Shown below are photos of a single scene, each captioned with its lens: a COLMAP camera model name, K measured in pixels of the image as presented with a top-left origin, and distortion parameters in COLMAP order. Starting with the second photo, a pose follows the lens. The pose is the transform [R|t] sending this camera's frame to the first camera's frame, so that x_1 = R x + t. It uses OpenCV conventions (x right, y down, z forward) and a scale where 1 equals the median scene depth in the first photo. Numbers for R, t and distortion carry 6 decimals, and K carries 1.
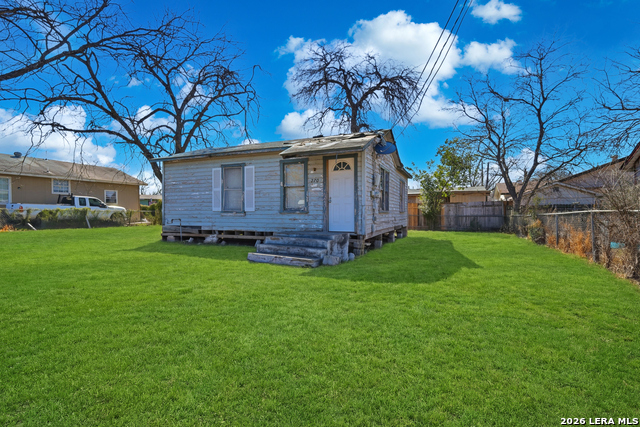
lens RADIAL K [[300.2, 0, 333.3], [0, 300.2, 207.8], [0, 0, 1]] dist [0.001181, 0.000904]
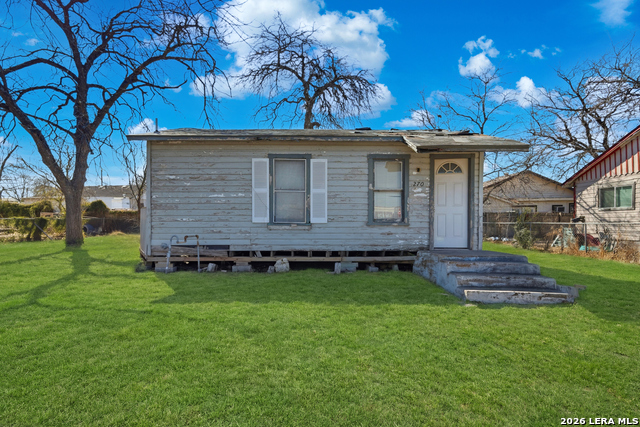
lens RADIAL K [[300.2, 0, 322.1], [0, 300.2, 213.4], [0, 0, 1]] dist [0.001181, 0.000904]
pose [[0.924153, 0.006449, 0.381968, -0.537437], [-0.009533, 0.999935, 0.006183, -0.014945], [-0.381903, -0.009356, 0.924155, 0.336479]]
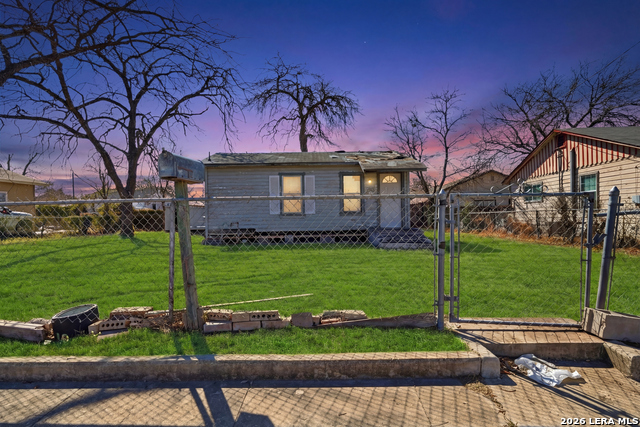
lens RADIAL K [[300.2, 0, 320.8], [0, 300.2, 217.2], [0, 0, 1]] dist [0.001181, 0.000904]
pose [[0.921065, -0.018745, 0.388957, -0.692252], [0.008142, 0.999549, 0.028891, -0.009501], [-0.389323, -0.023444, 0.920803, -0.100452]]
